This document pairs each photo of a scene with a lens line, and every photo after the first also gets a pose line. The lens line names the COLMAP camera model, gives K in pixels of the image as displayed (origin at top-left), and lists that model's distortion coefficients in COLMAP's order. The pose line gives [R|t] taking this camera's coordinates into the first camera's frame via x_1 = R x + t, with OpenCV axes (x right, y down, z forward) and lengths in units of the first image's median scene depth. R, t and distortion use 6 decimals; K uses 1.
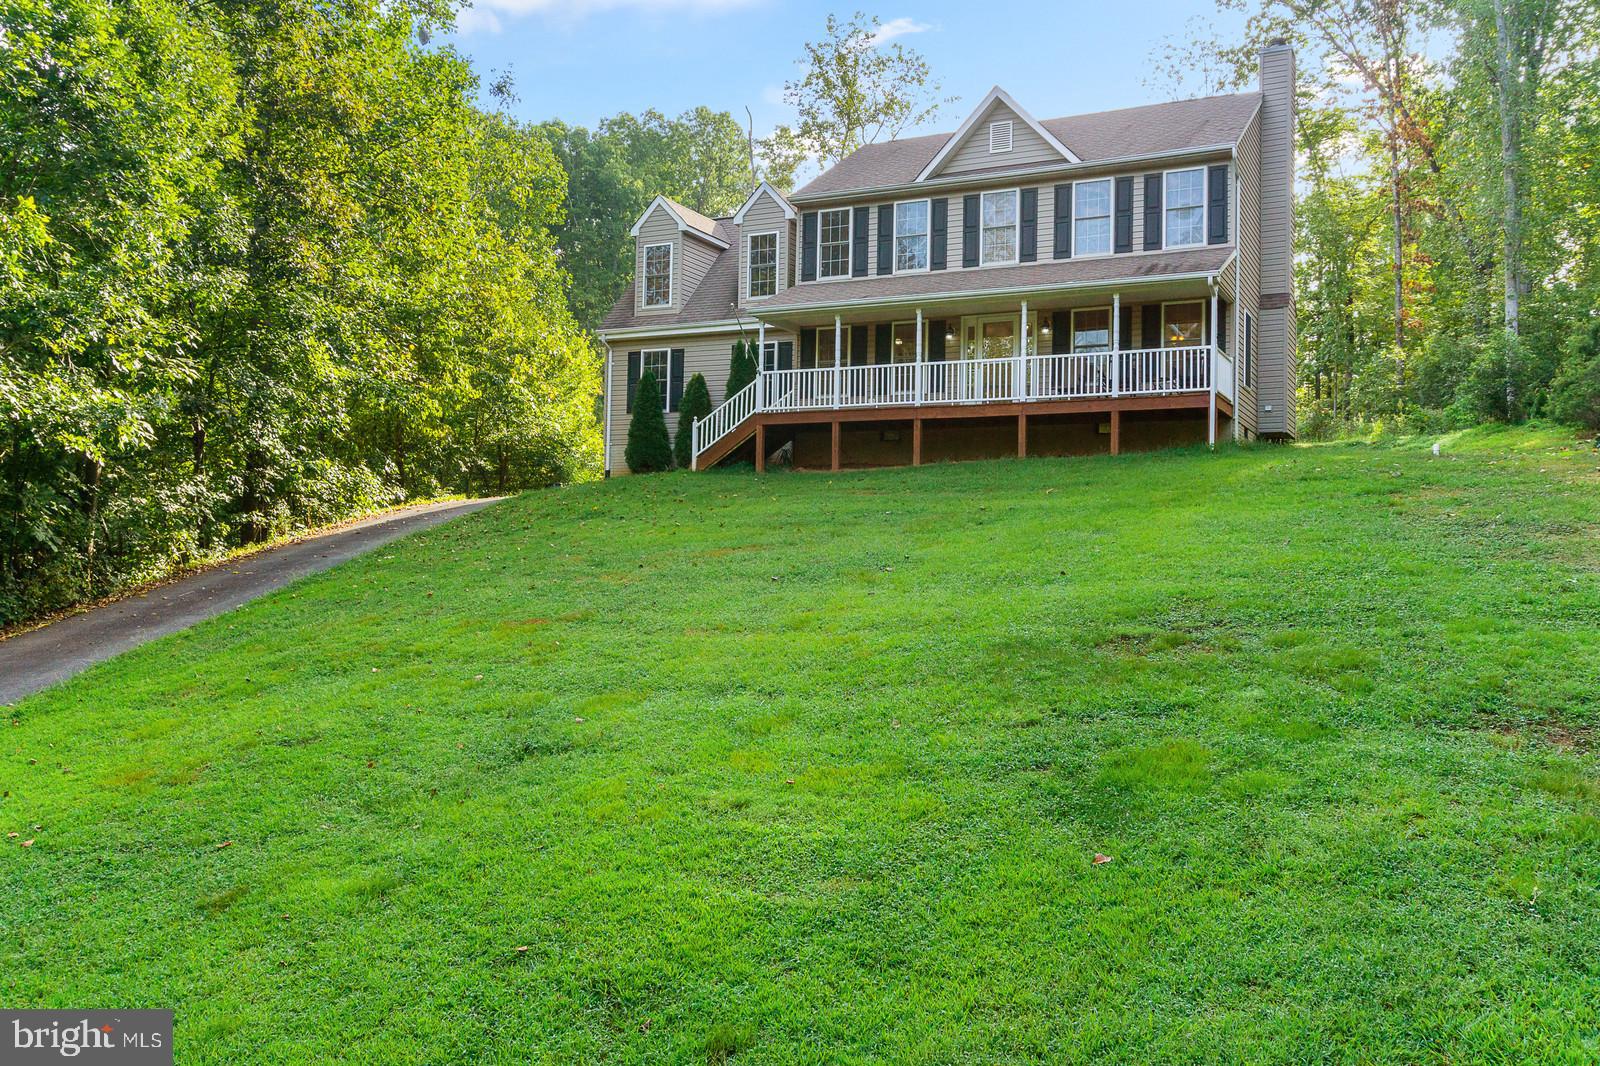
lens RADIAL K [[1405.6, 0, 800.0], [0, 1405.6, 533.0], [0, 0, 1]] dist [0.011357, 0.015288]
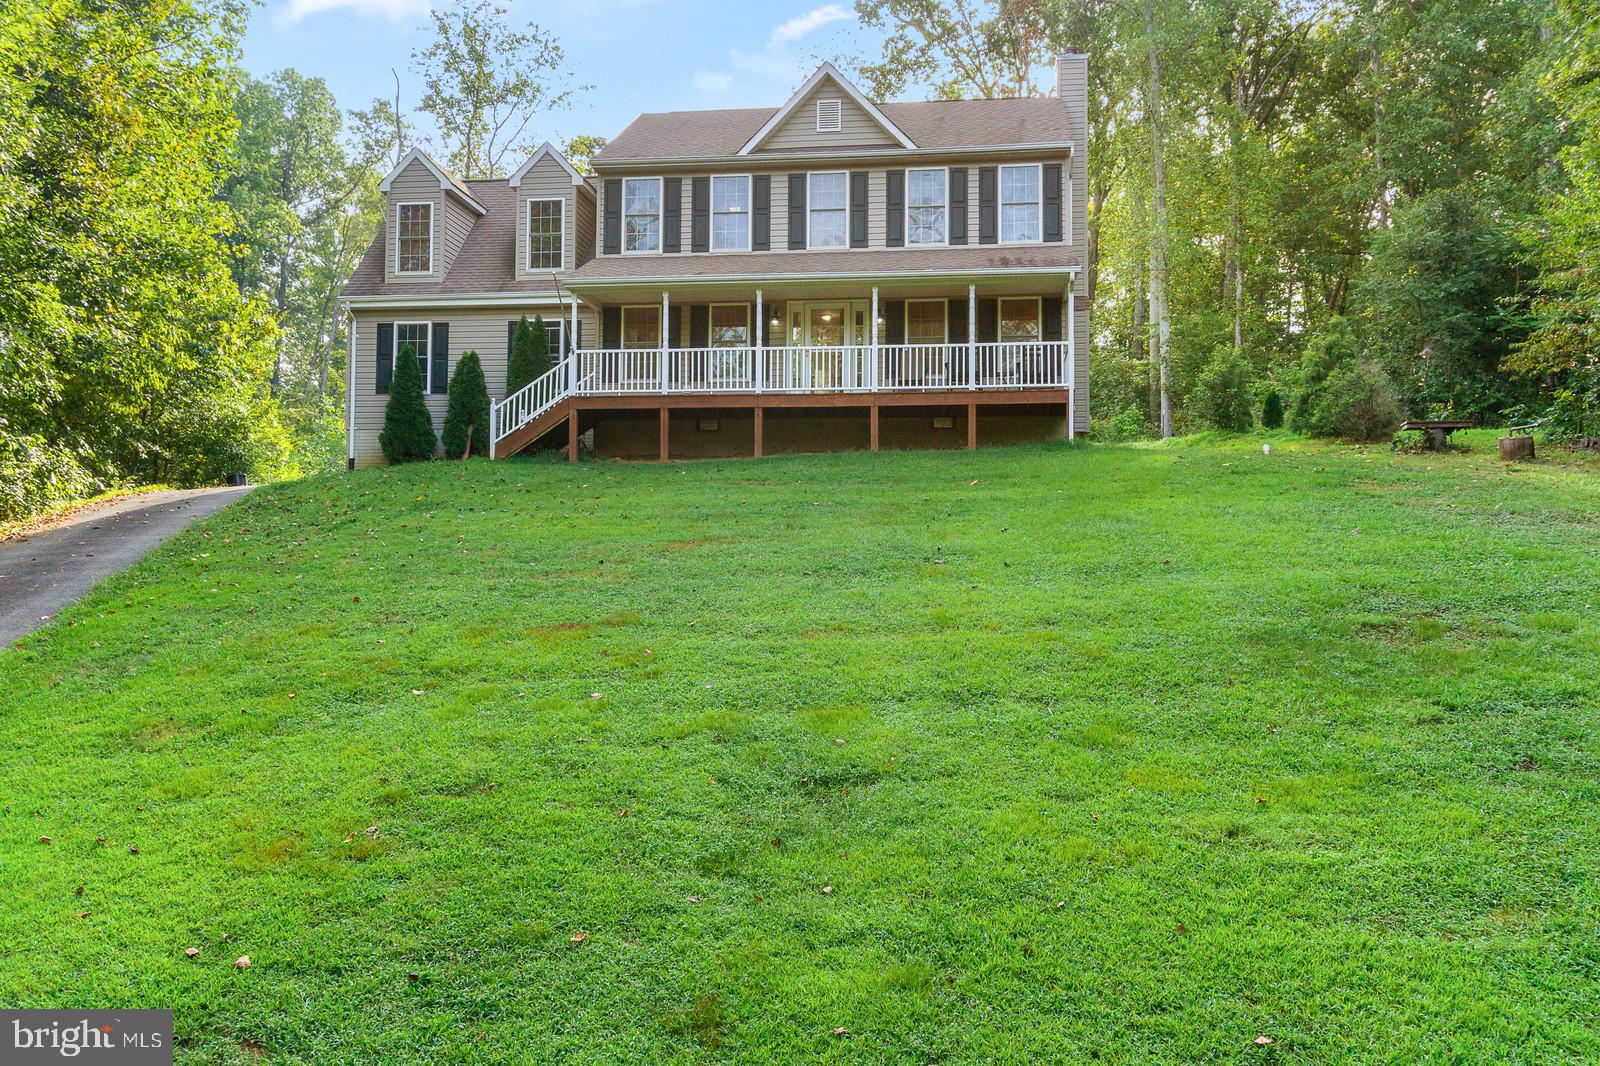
lens RADIAL K [[1405.6, 0, 800.0], [0, 1405.6, 533.0], [0, 0, 1]] dist [0.011357, 0.015288]
pose [[0.947523, 0.001506, 0.319684, -0.175818], [-0.000635, 0.999996, -0.002828, 0.004816], [-0.319687, 0.002476, 0.947520, 0.097878]]
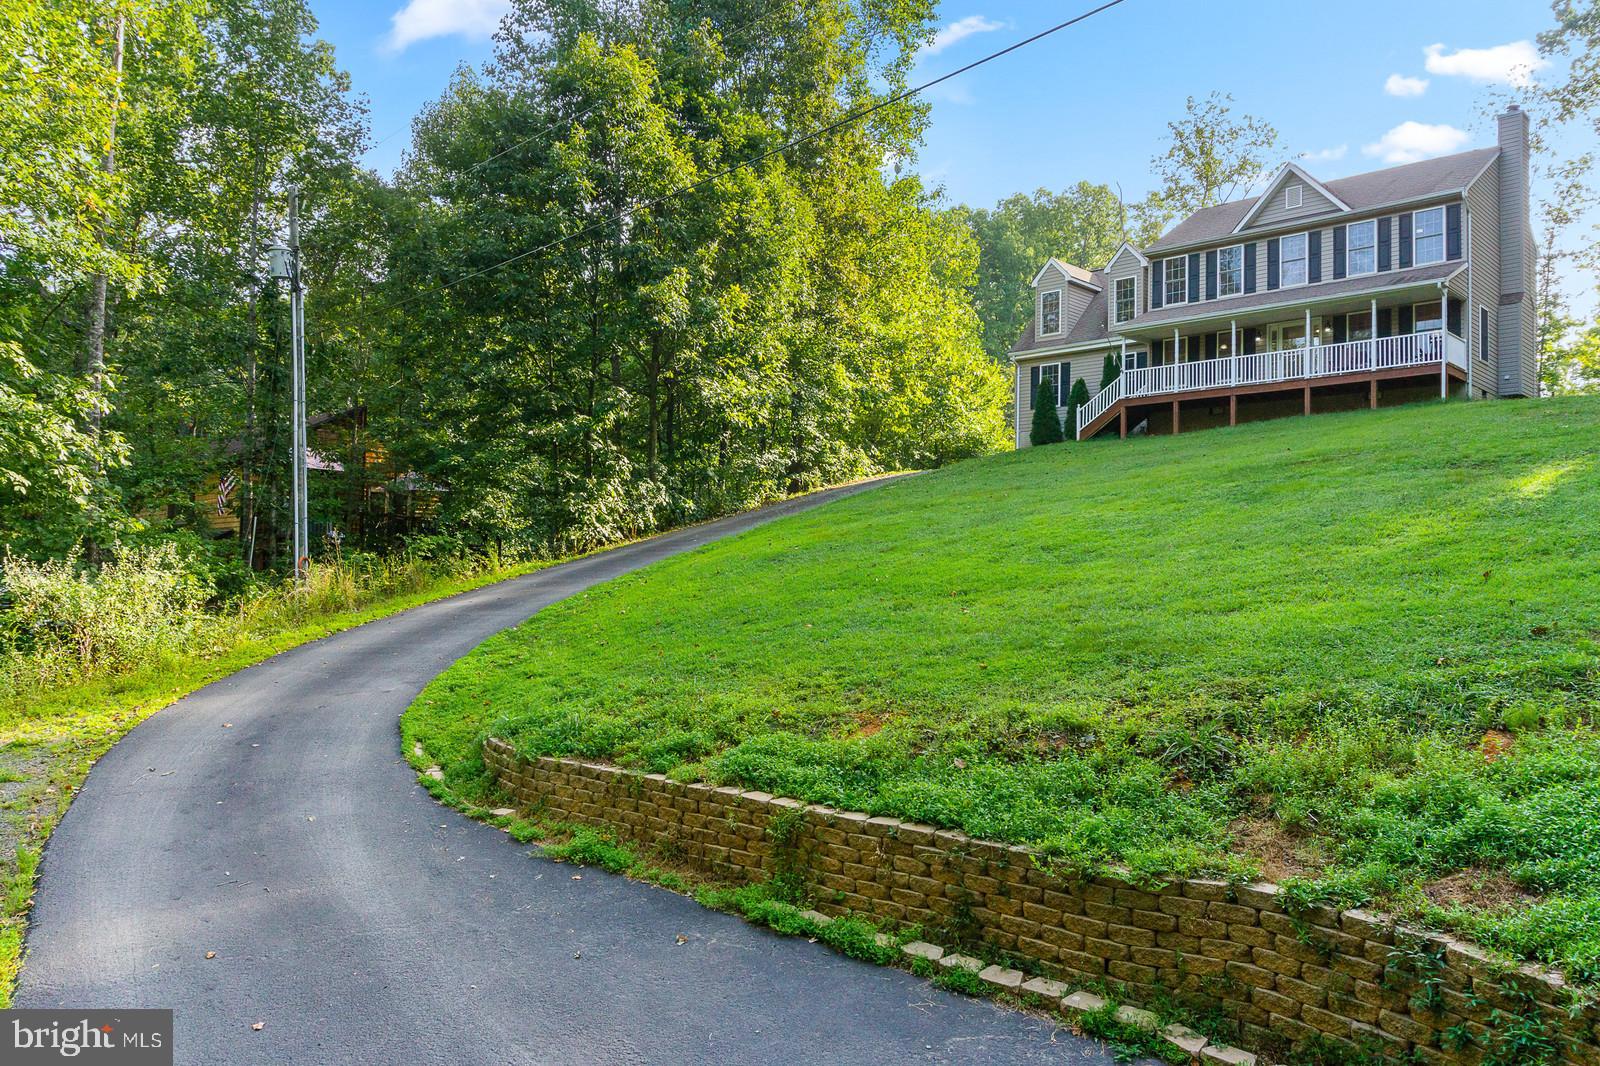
lens RADIAL K [[1258.3, 0, 801.4], [0, 1258.3, 567.0], [0, 0, 1]] dist [-0.001882, -0.005949]
pose [[0.957346, -0.011511, -0.288714, 0.027245], [0.011934, 0.999929, -0.000295, 0.086688], [0.288697, -0.003163, 0.957415, -0.359975]]
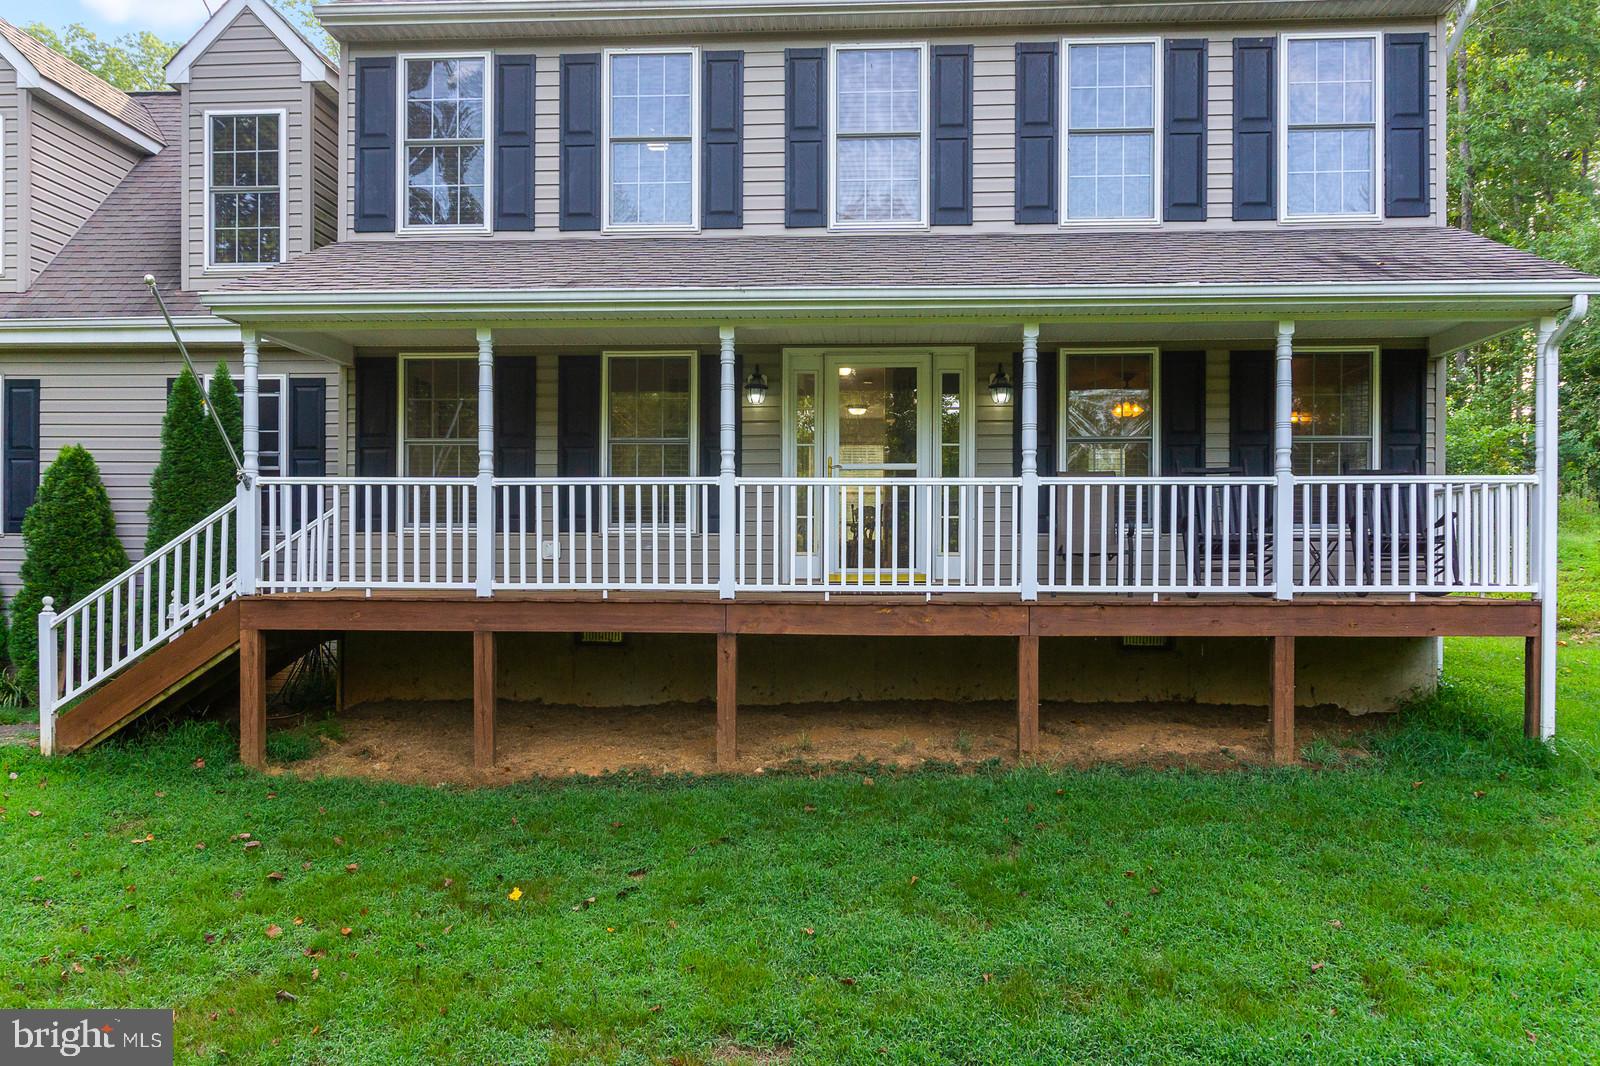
lens RADIAL K [[1258.3, 0, 801.4], [0, 1258.3, 567.0], [0, 0, 1]] dist [-0.001882, -0.005949]
pose [[0.922240, -0.018530, 0.386174, -0.022235], [-0.000160, 0.998832, 0.048308, -0.105853], [-0.386619, -0.044614, 0.921160, 0.644641]]
